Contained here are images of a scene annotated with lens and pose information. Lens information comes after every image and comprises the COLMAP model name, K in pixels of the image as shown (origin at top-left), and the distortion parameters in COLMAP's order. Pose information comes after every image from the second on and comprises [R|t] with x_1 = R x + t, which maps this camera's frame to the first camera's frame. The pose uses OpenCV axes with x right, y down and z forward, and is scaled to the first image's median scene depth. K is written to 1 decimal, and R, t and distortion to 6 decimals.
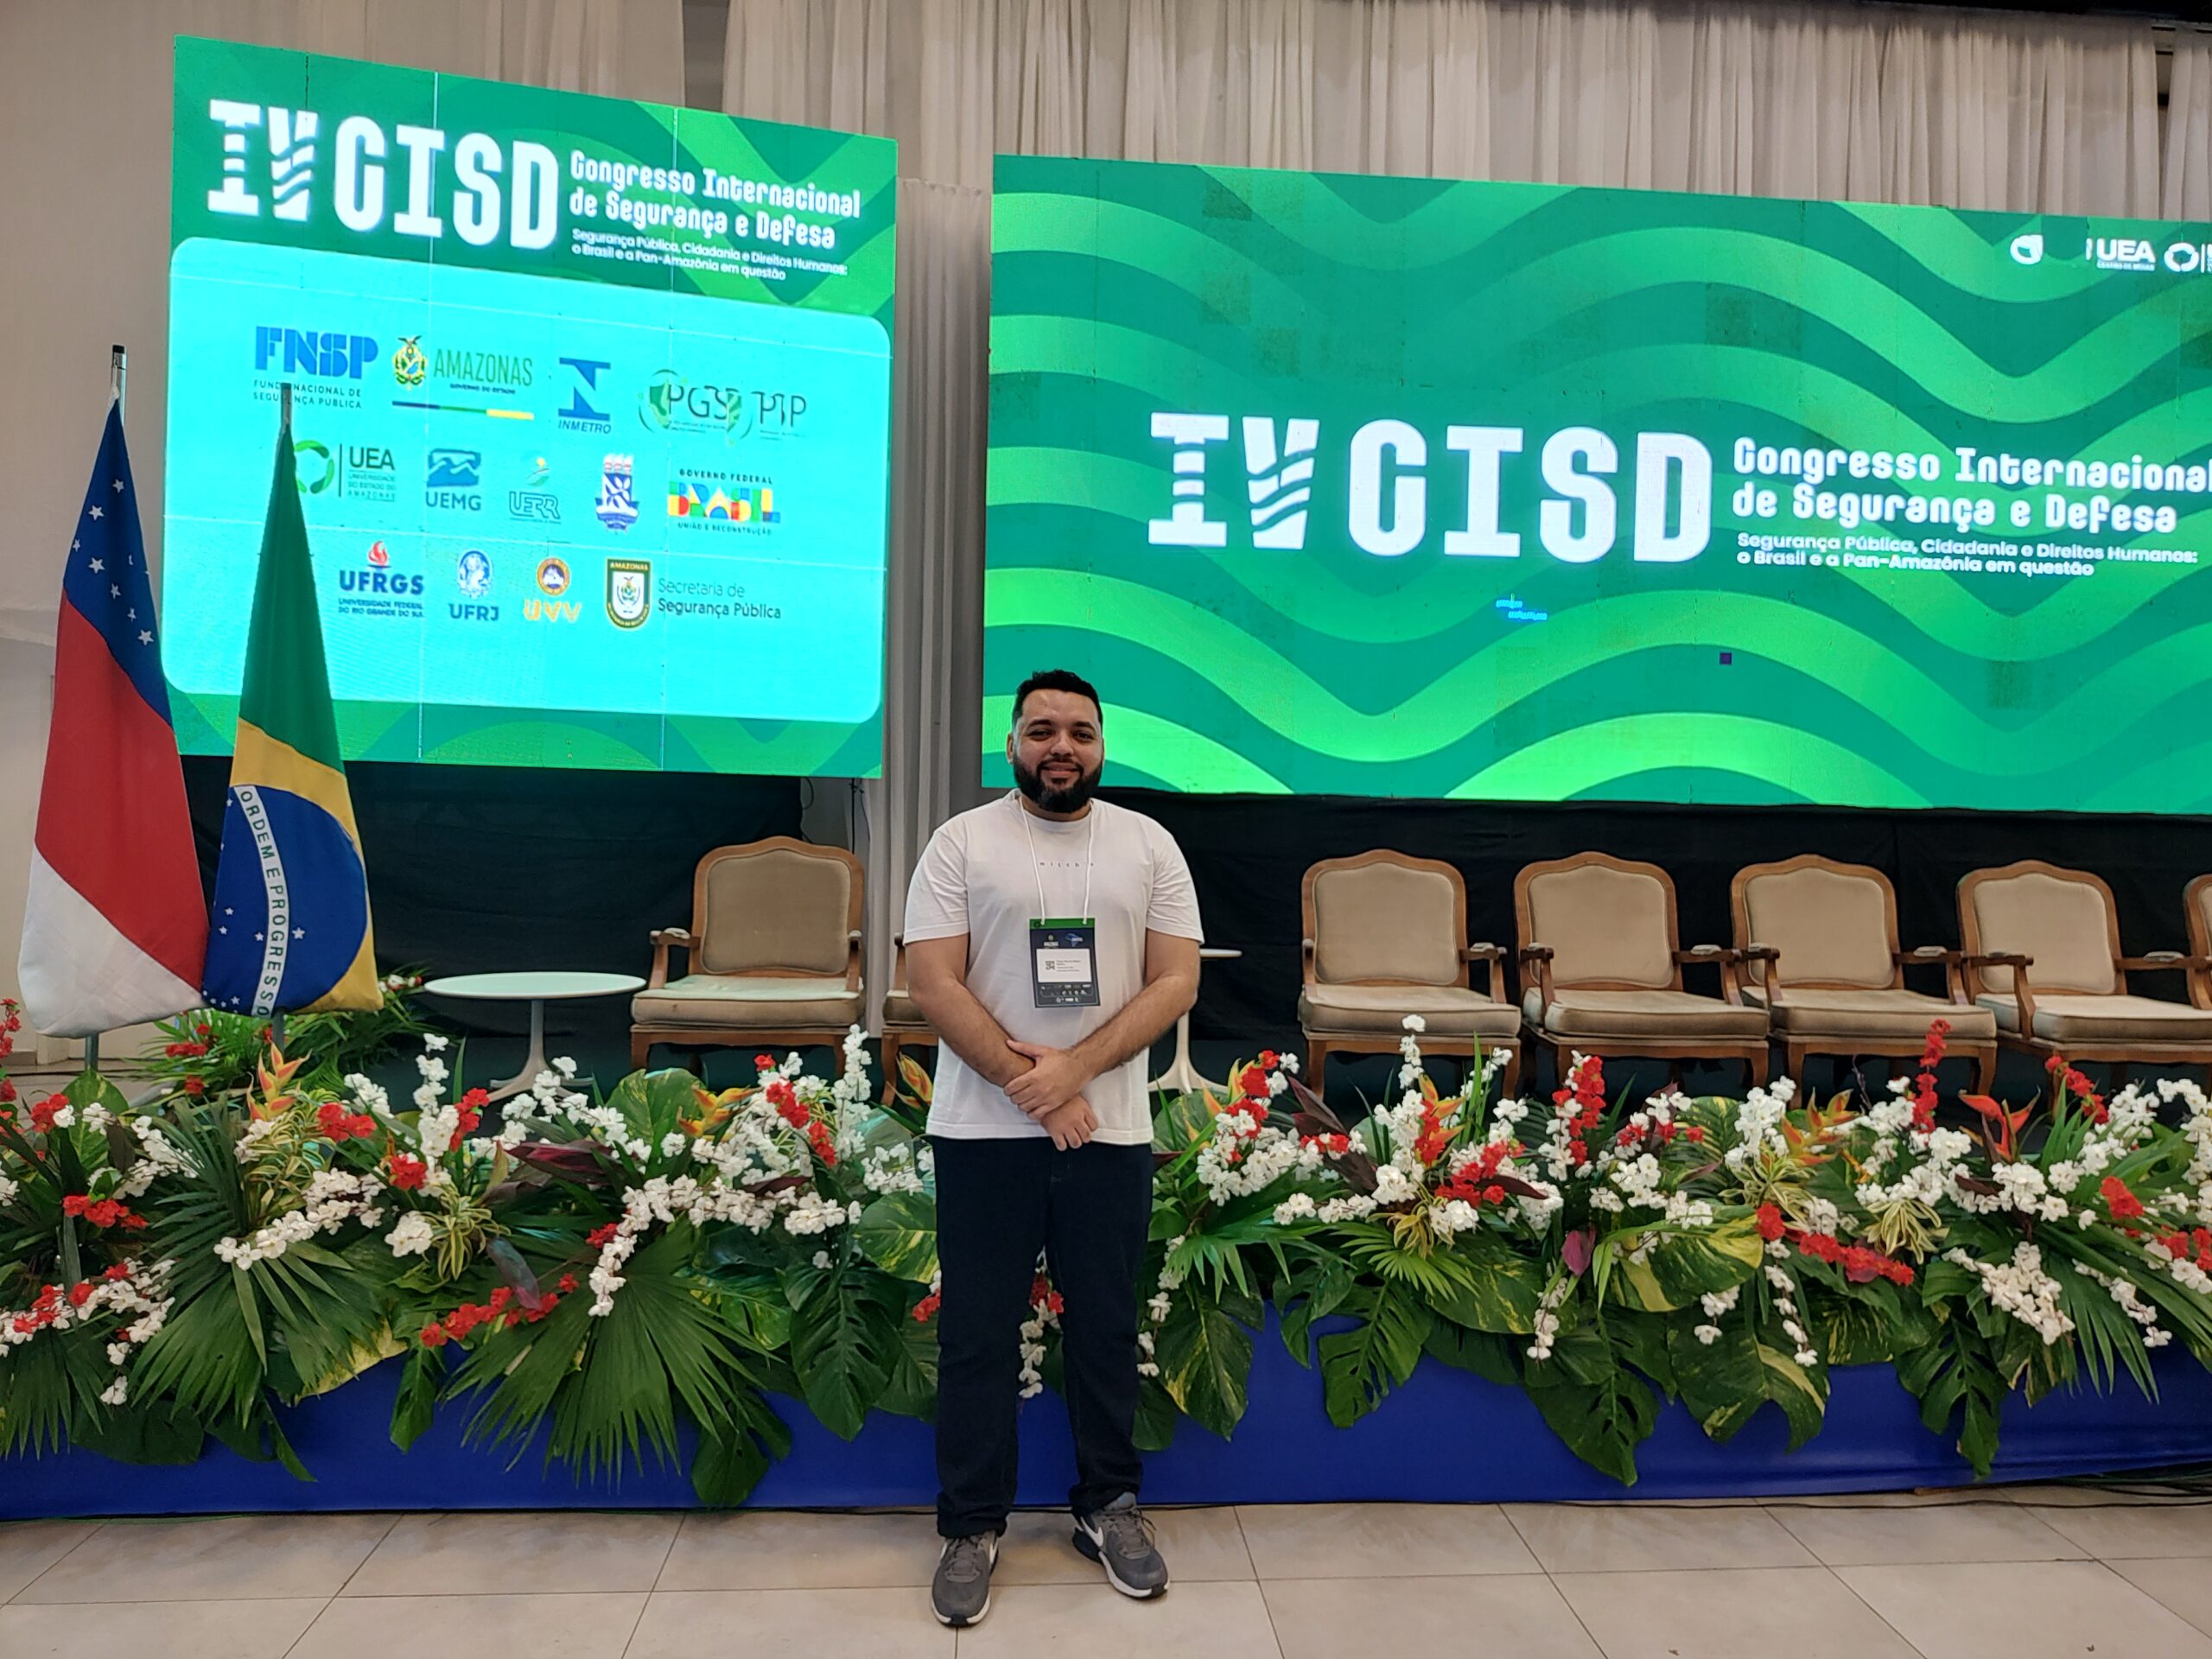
lens RADIAL K [[1631.1, 0, 1106.0], [0, 1631.1, 829.5], [0, 0, 1]] dist [0.088177, -0.139042]
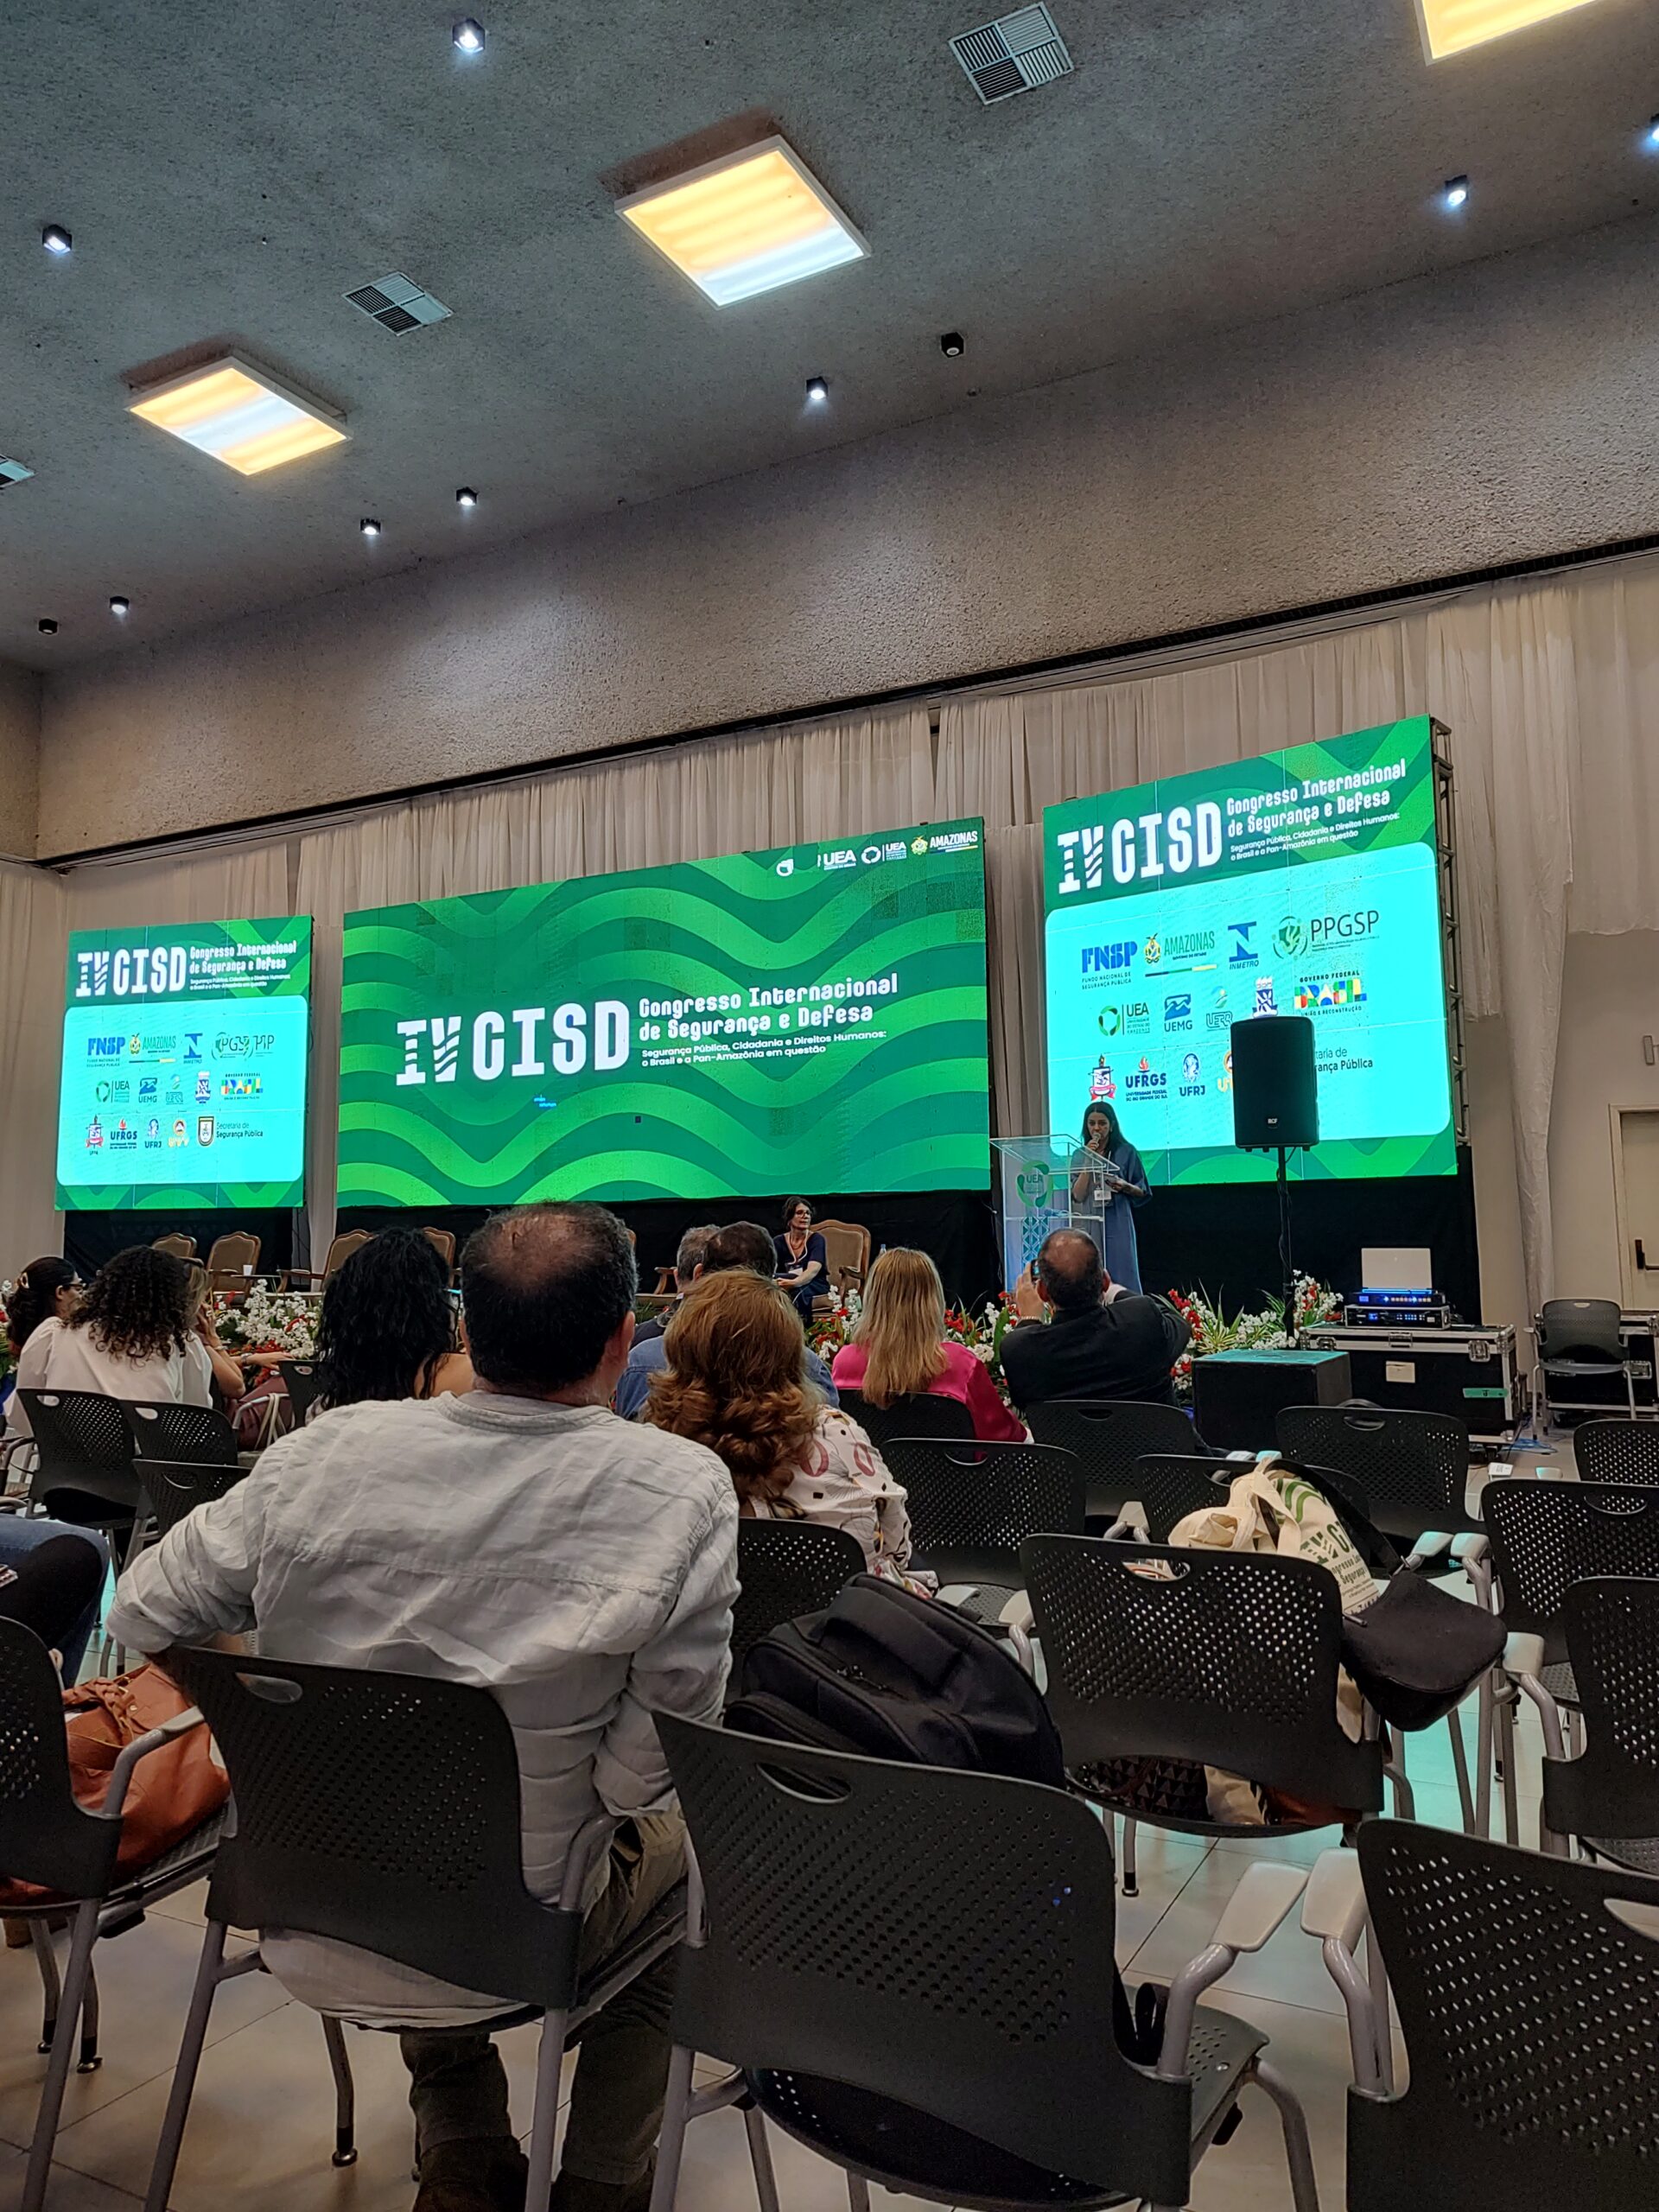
lens RADIAL K [[1631.1, 0, 829.5], [0, 1631.1, 1106.0], [0, 0, 1]] dist [0.088177, -0.139042]
pose [[0.818262, -0.079405, -0.569335, 1.582870], [0.015964, 0.993171, -0.115574, 0.092740], [0.574624, 0.085481, 0.813941, -0.340712]]
